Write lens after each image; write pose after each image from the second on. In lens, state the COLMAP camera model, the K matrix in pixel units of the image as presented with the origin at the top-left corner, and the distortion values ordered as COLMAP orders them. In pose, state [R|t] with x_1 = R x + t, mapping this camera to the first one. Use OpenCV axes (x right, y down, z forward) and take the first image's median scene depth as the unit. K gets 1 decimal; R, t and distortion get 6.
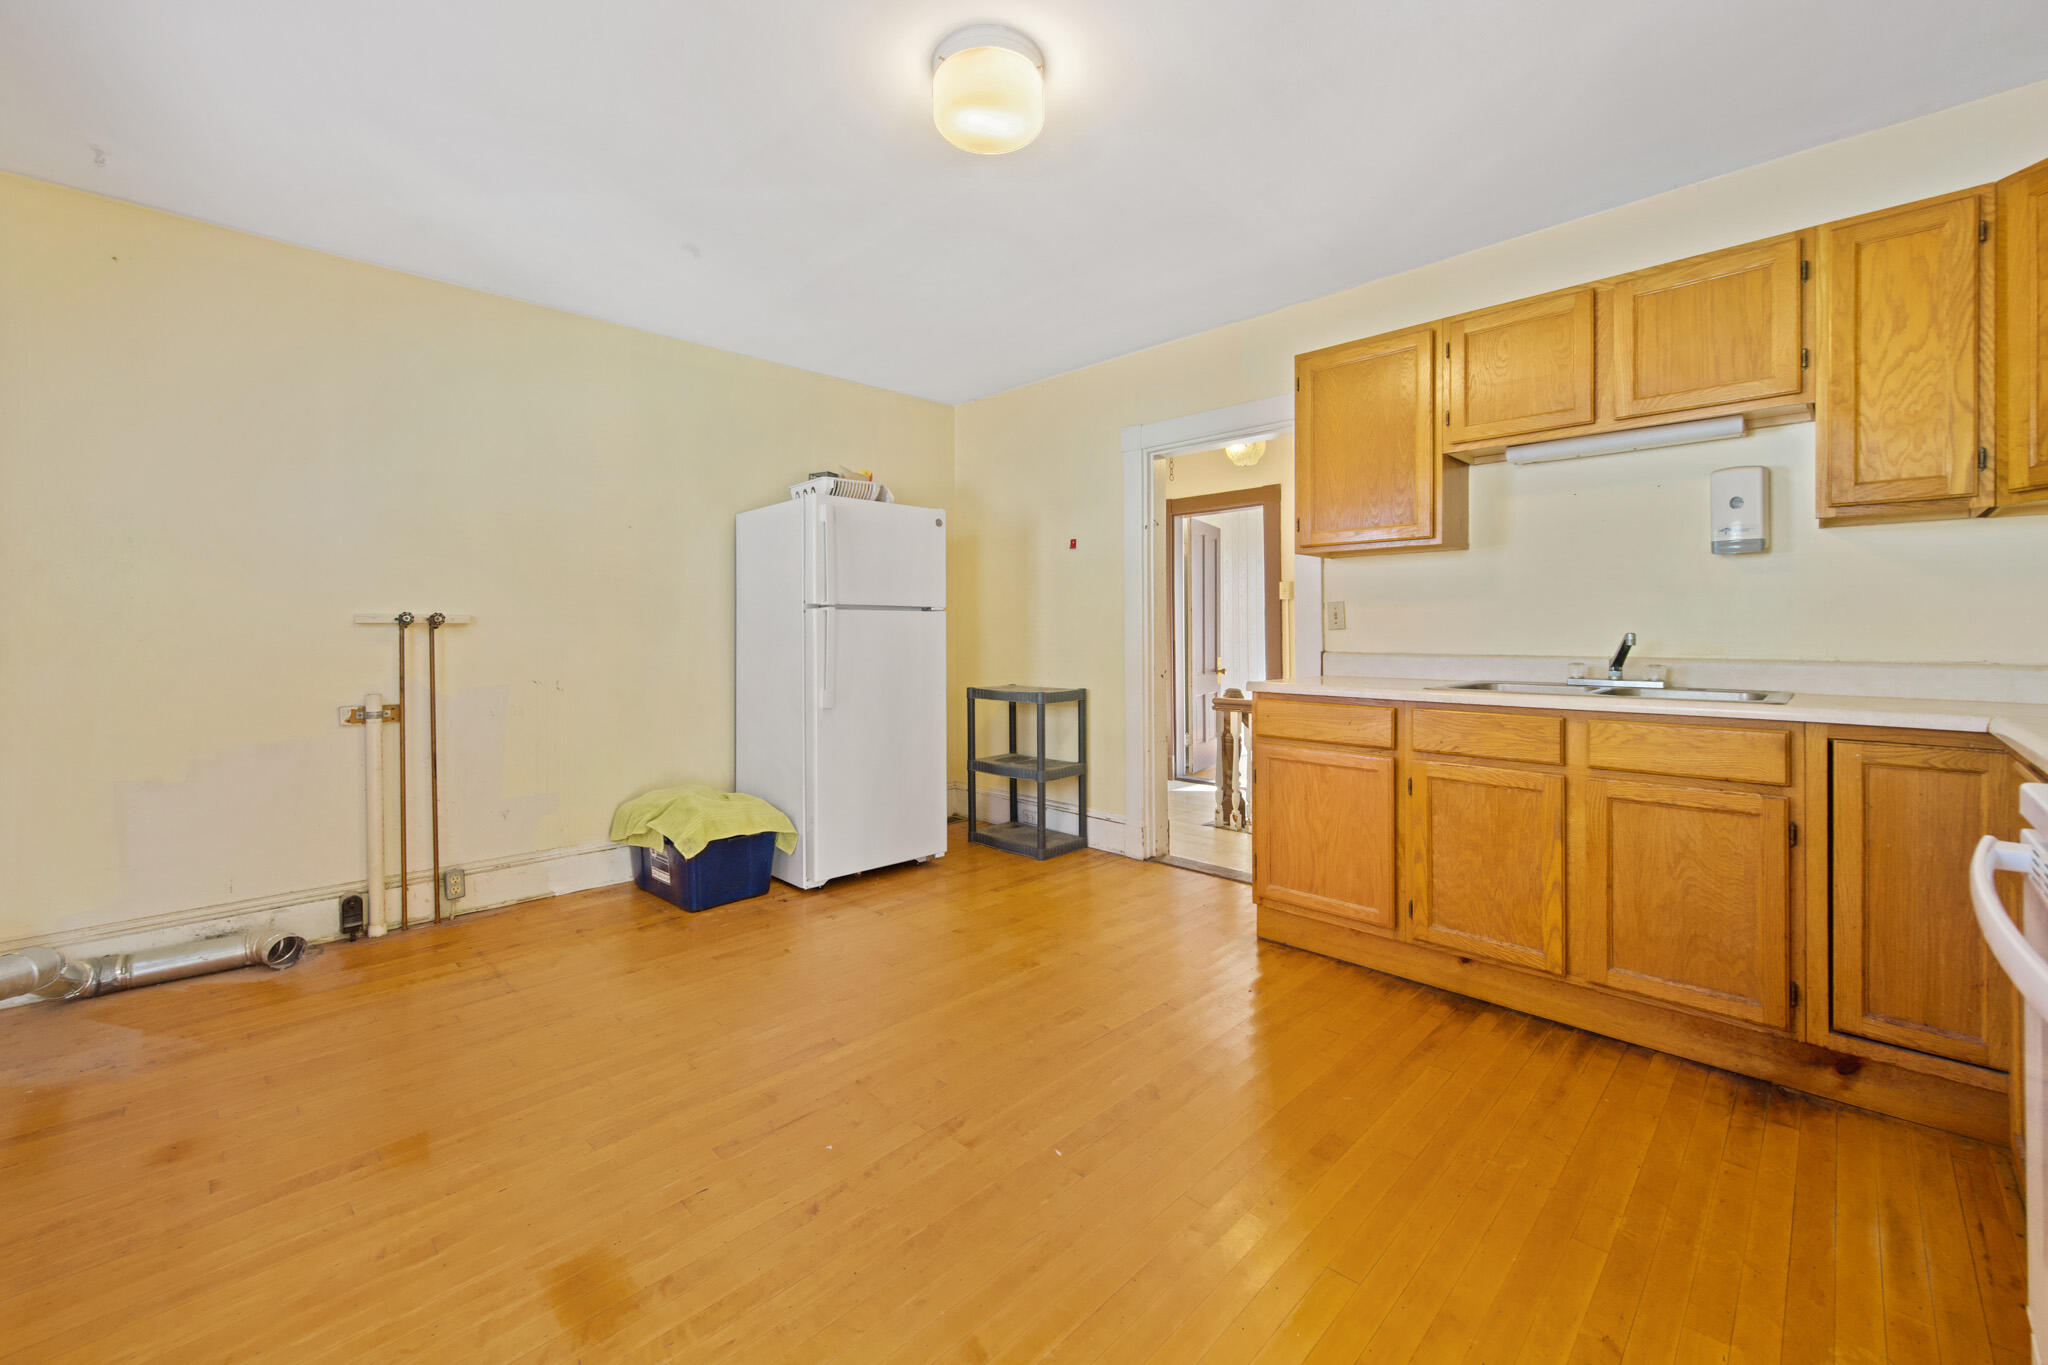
lens RADIAL K [[828.3, 0, 1027.5], [0, 828.3, 622.4], [0, 0, 1]] dist [-0.001619, -0.000124]
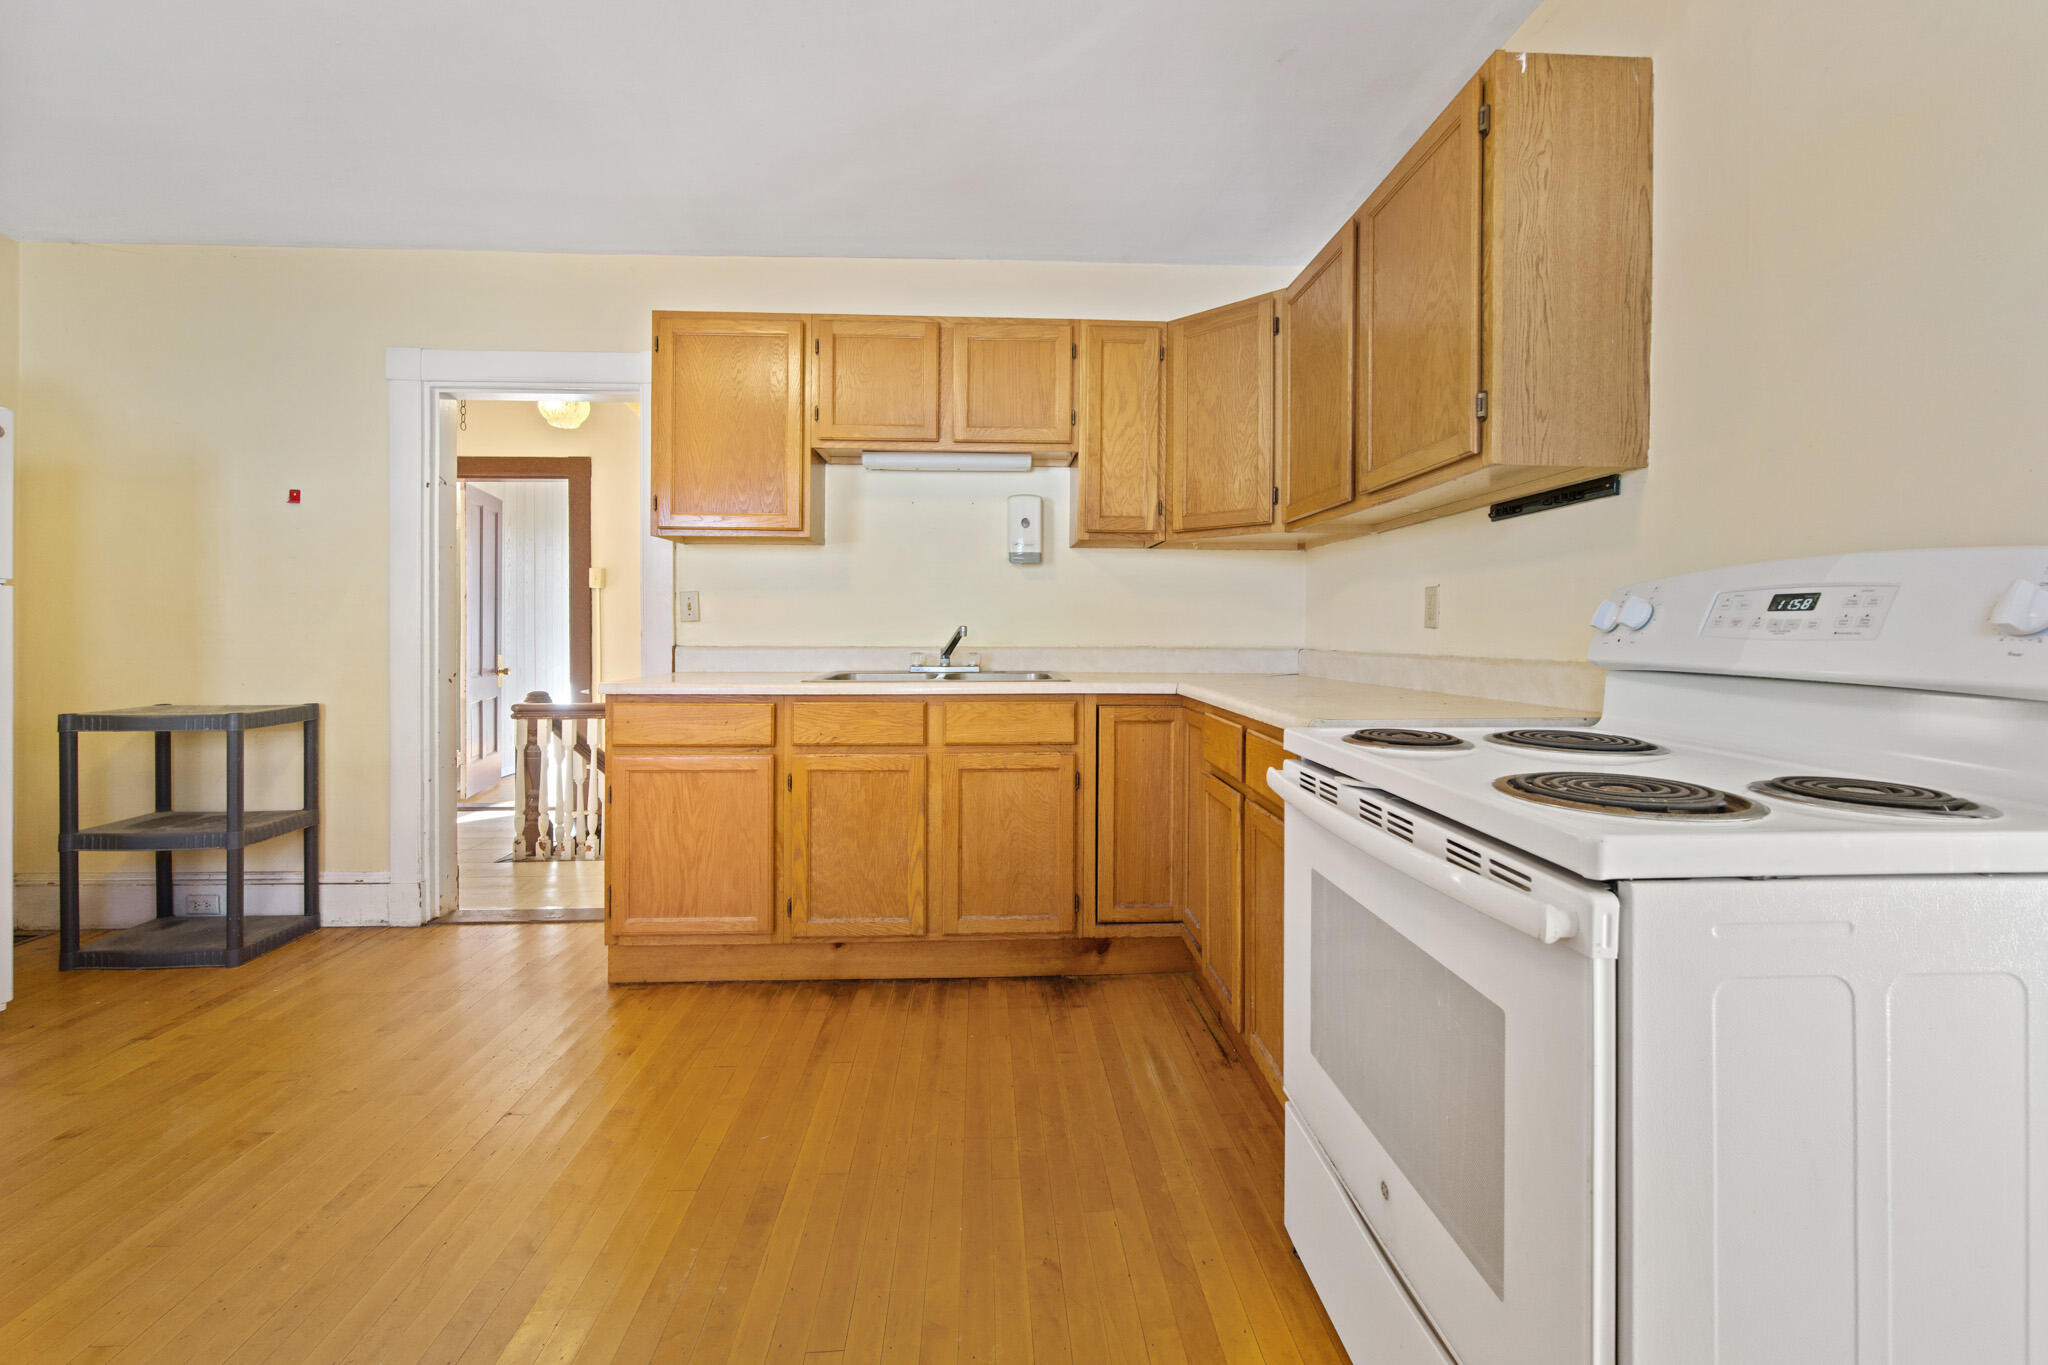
lens RADIAL K [[828.3, 0, 1027.5], [0, 828.3, 622.4], [0, 0, 1]] dist [-0.001619, -0.000124]
pose [[0.676830, 0.005917, 0.736116, -0.068768], [-0.011626, 0.999929, 0.002653, 0.003582], [-0.736048, -0.010354, 0.676851, 0.136893]]
